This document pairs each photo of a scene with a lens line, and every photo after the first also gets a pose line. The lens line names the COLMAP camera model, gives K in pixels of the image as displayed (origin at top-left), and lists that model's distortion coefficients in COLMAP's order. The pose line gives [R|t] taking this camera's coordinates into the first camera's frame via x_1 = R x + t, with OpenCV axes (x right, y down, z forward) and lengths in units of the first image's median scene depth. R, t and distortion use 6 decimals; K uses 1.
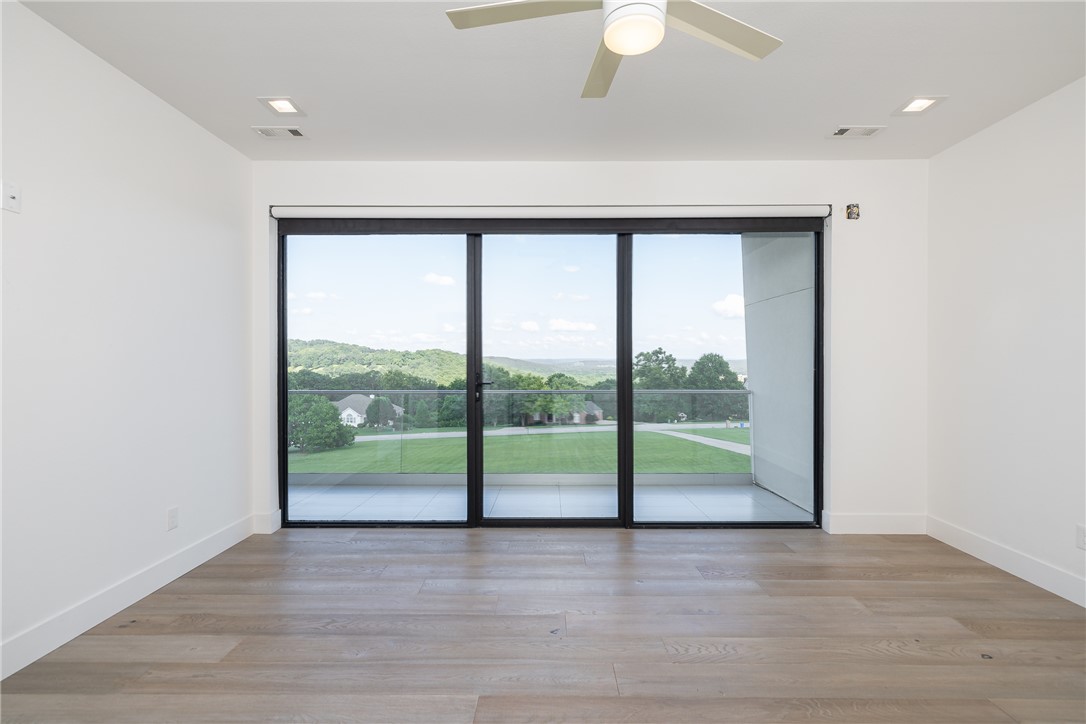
lens RADIAL K [[470.0, 0, 542.7], [0, 470.0, 363.8], [0, 0, 1]] dist [0.002264, 0.000249]
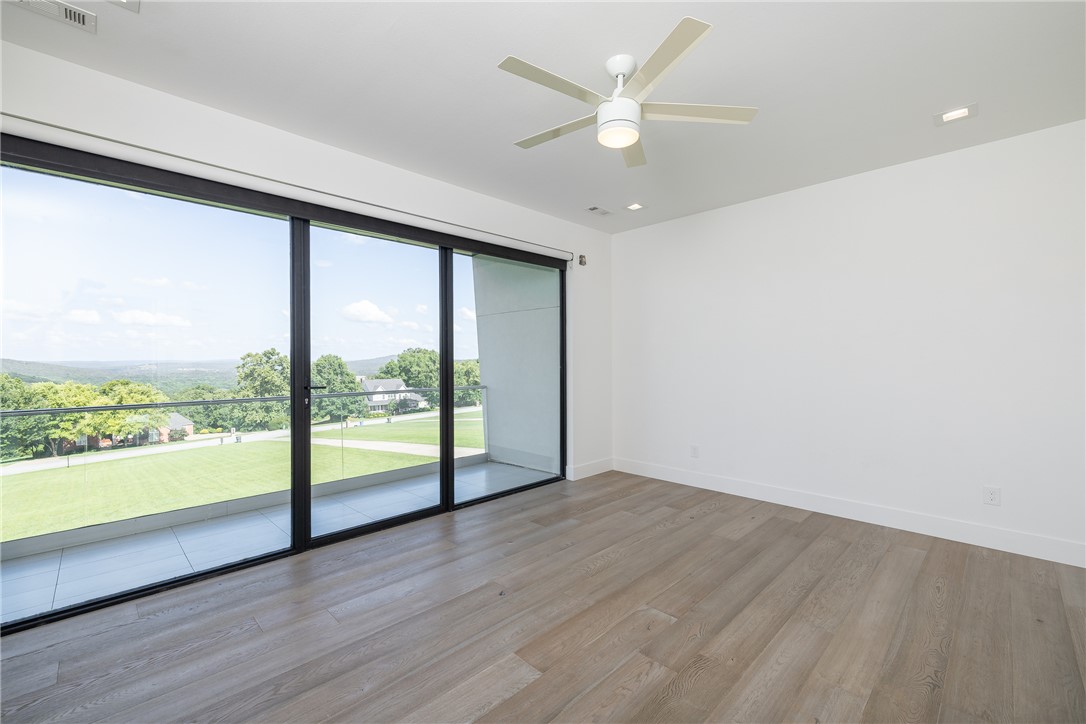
lens RADIAL K [[457.3, 0, 538.1], [0, 457.3, 359.9], [0, 0, 1]] dist [0.001119, 0.000194]
pose [[0.707145, -0.002273, 0.707064, -0.441718], [0.010130, 0.999925, -0.006917, -0.000373], [-0.706995, 0.012054, 0.707115, 0.079834]]
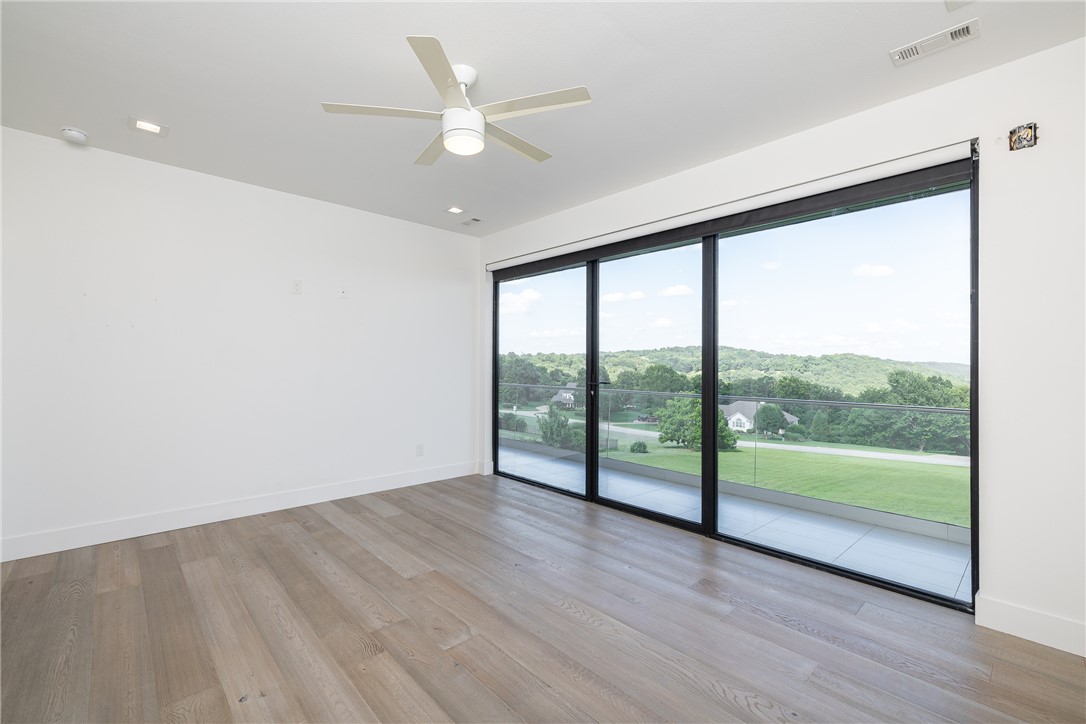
lens RADIAL K [[463.0, 0, 542.6], [0, 463.0, 363.7], [0, 0, 1]] dist [-0.000521, 0.000265]
pose [[0.688670, 0.005476, -0.725054, 0.641507], [-0.013914, 0.999887, -0.005664, -0.001163], [0.724941, 0.013989, 0.688669, 0.079949]]
